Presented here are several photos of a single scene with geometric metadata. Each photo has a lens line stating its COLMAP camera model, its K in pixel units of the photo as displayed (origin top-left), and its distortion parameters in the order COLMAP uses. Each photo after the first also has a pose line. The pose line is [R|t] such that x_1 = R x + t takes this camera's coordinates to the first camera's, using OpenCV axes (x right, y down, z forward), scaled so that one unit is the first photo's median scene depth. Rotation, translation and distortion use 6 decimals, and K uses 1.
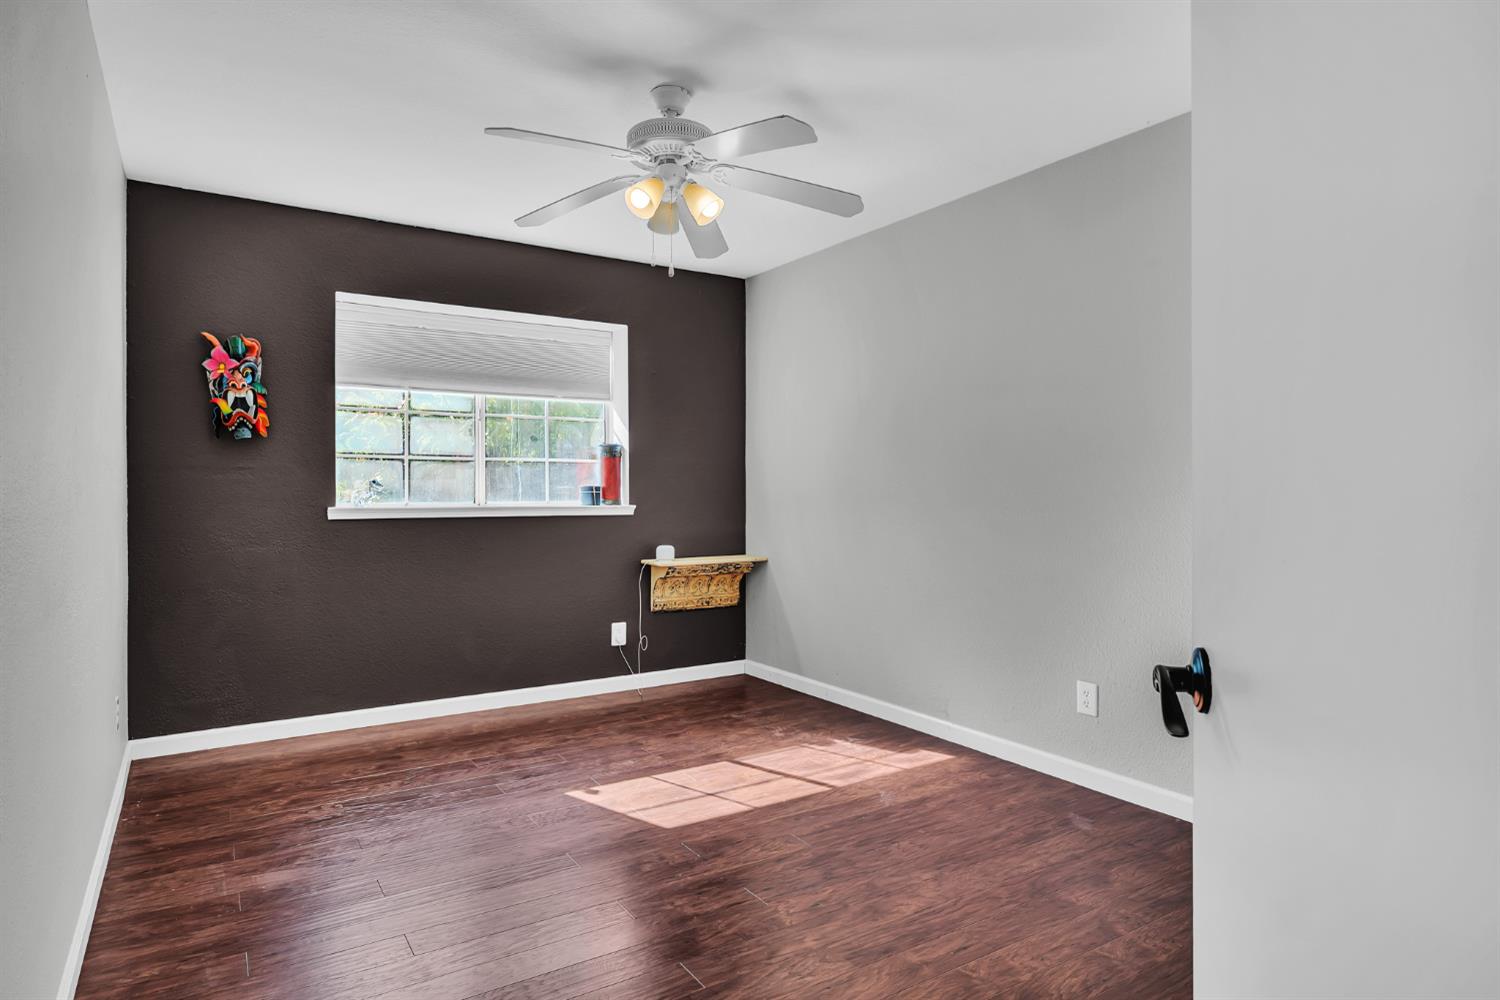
lens RADIAL K [[829.6, 0, 748.3], [0, 829.6, 499.3], [0, 0, 1]] dist [0.001140, 0.000039]
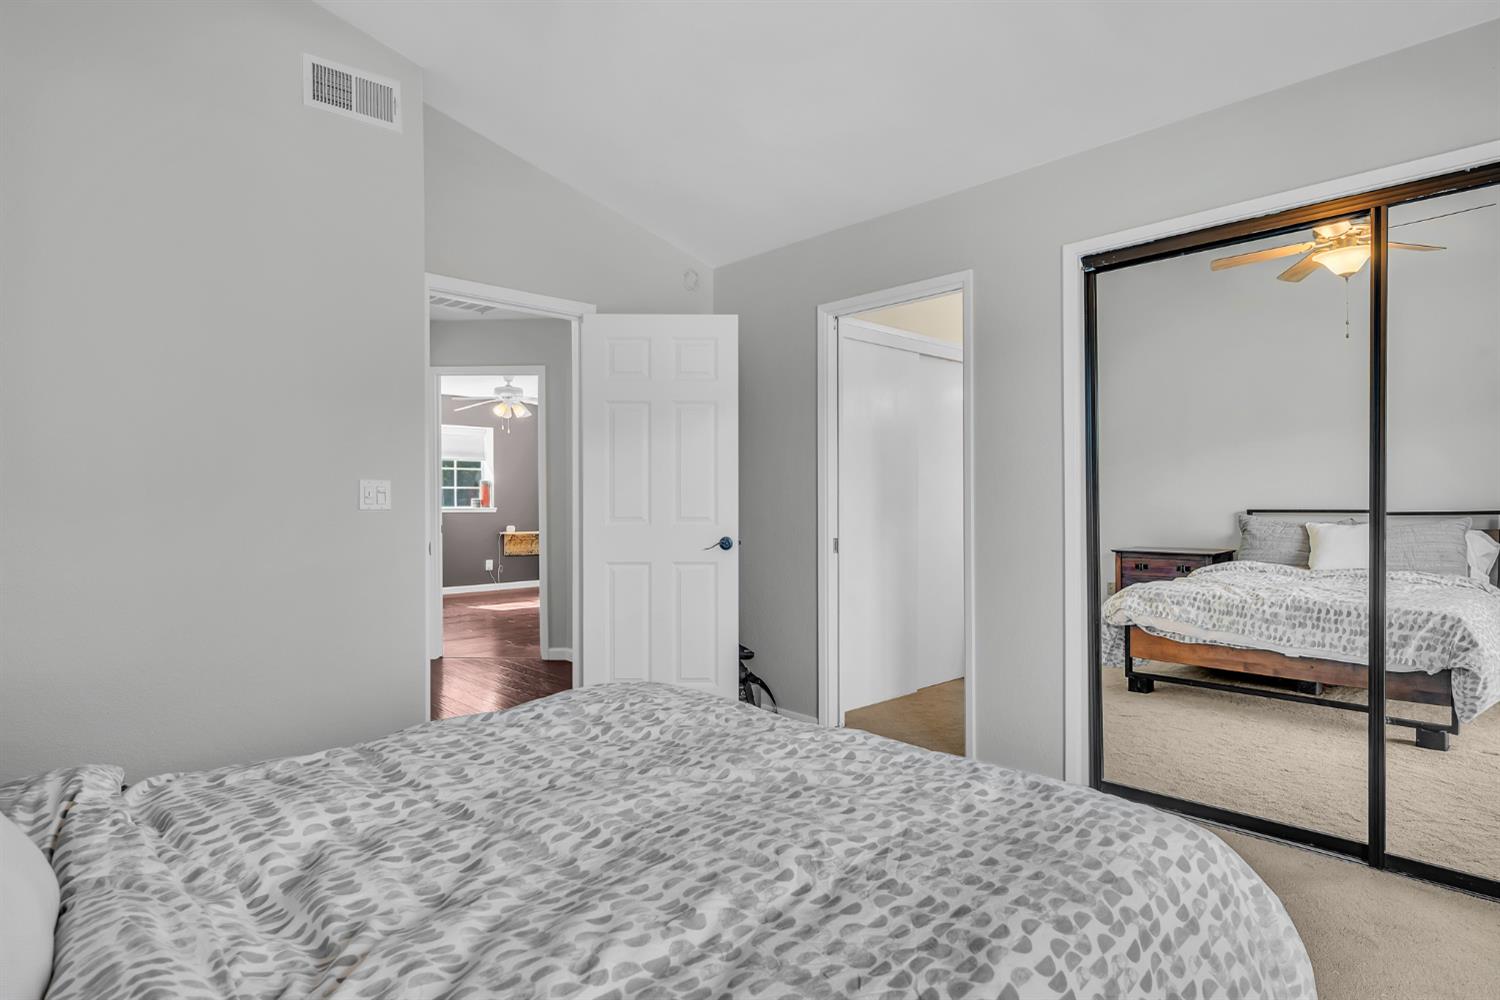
lens RADIAL K [[829.6, 0, 752.3], [0, 829.6, 500.9], [0, 0, 1]] dist [0.001140, 0.000039]
pose [[0.984695, 0.001222, 0.174283, 0.151275], [-0.000087, 0.999979, -0.006518, 0.003091], [-0.174287, 0.006403, 0.984674, -1.318910]]
